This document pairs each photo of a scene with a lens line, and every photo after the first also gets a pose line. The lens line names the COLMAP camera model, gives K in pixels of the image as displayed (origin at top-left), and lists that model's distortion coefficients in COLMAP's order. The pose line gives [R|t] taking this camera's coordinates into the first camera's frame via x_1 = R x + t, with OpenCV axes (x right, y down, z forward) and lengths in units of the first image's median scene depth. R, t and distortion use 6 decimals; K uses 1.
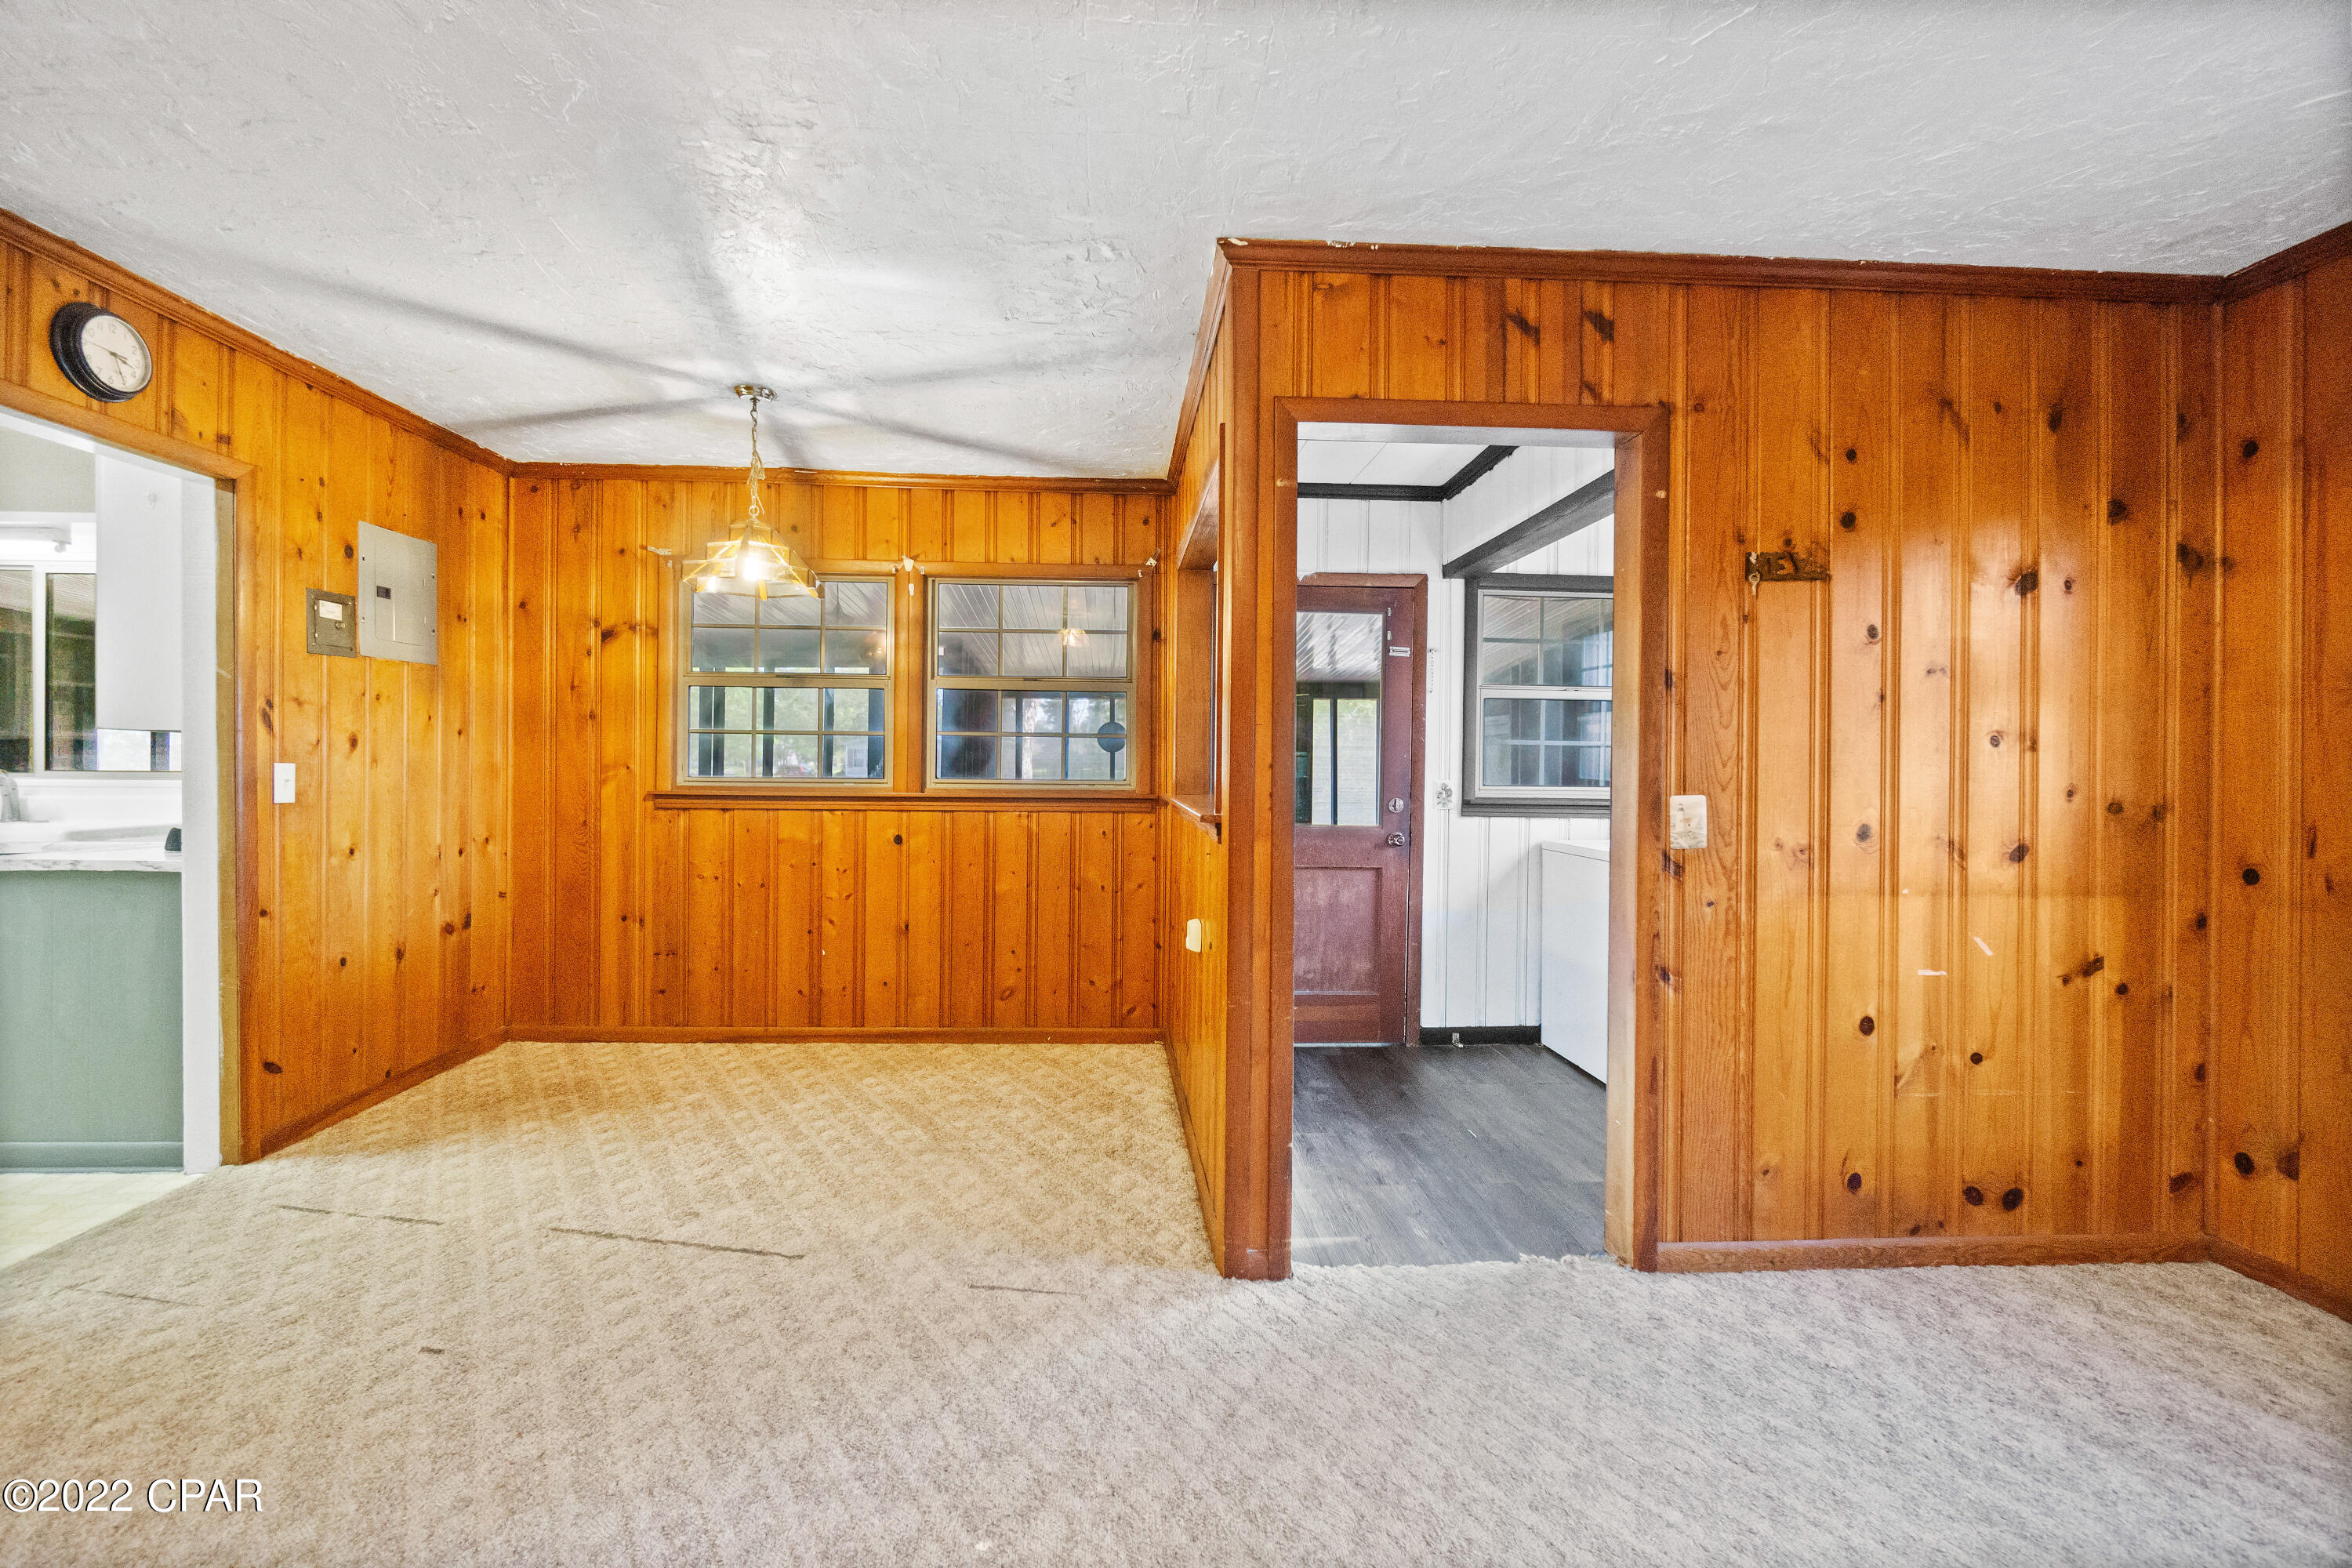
lens RADIAL K [[1019.3, 0, 1167.2], [0, 1019.3, 773.6], [0, 0, 1]] dist [0.001799, 0.000465]
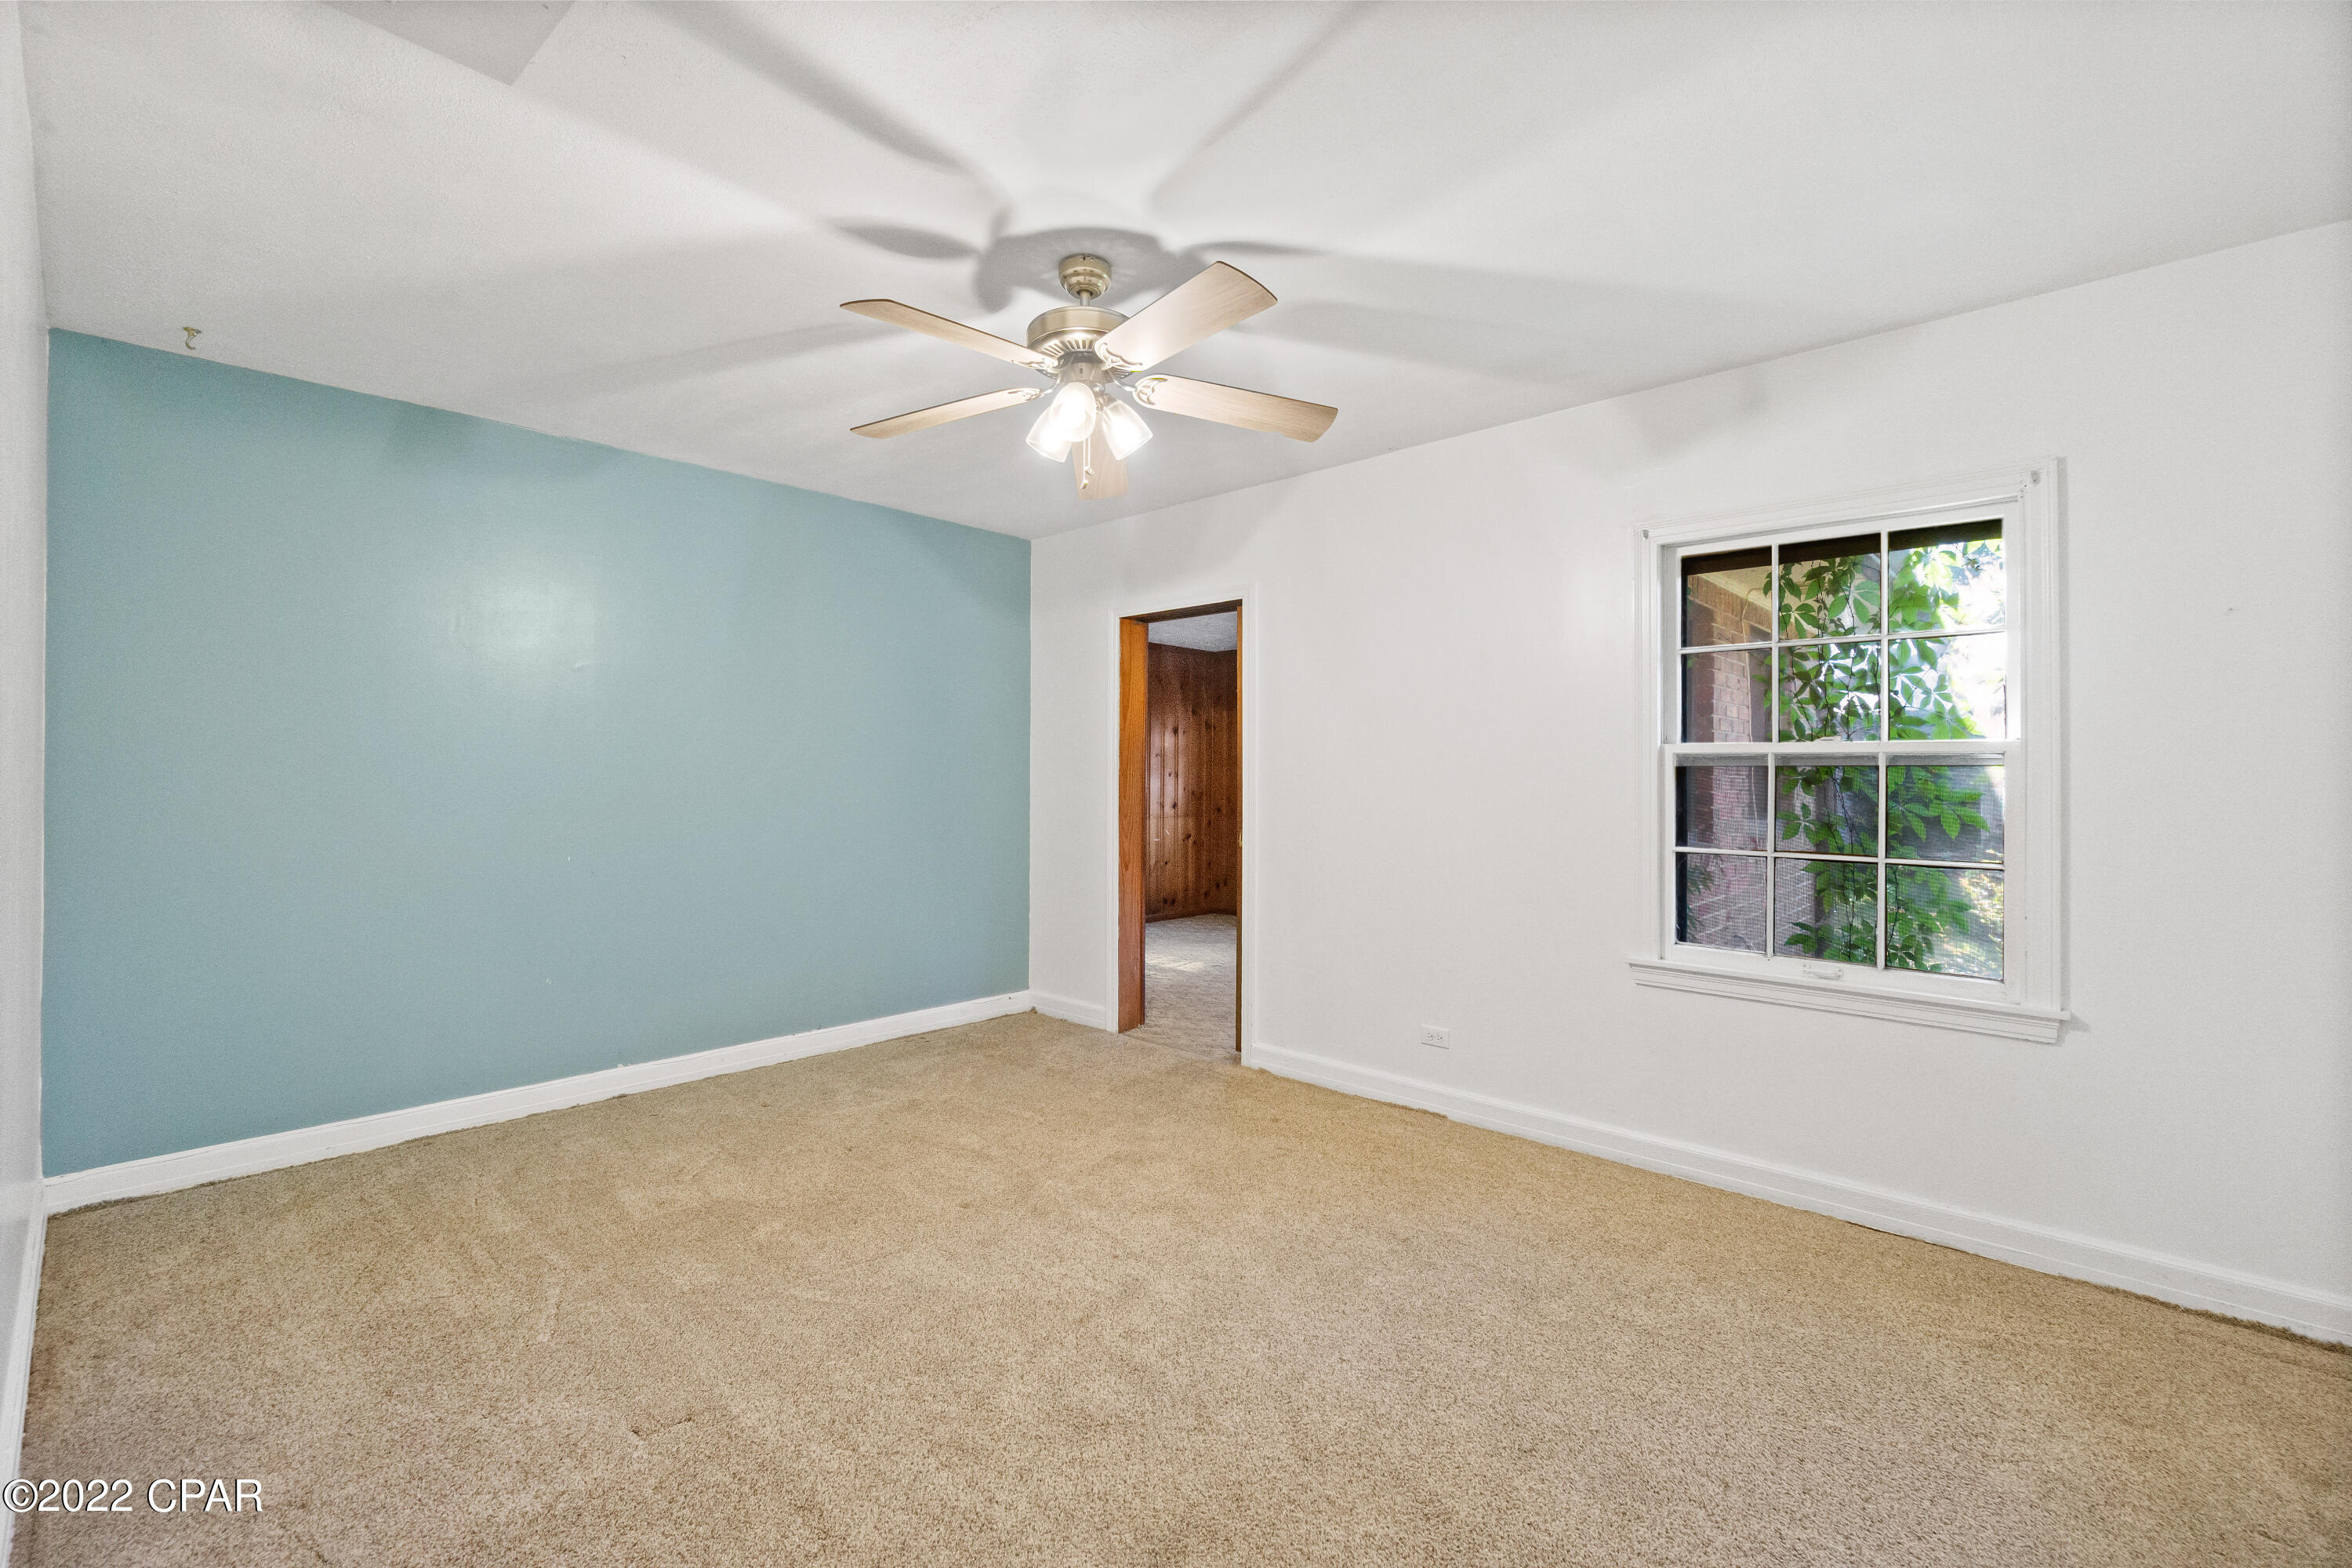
lens RADIAL K [[1019.3, 0, 1176.0], [0, 1019.3, 777.1], [0, 0, 1]] dist [0.001799, 0.000465]
pose [[0.728682, -0.003185, 0.684845, -1.637519], [0.001877, 0.999995, 0.002653, -0.033999], [-0.684849, -0.000648, 0.728684, -1.639073]]
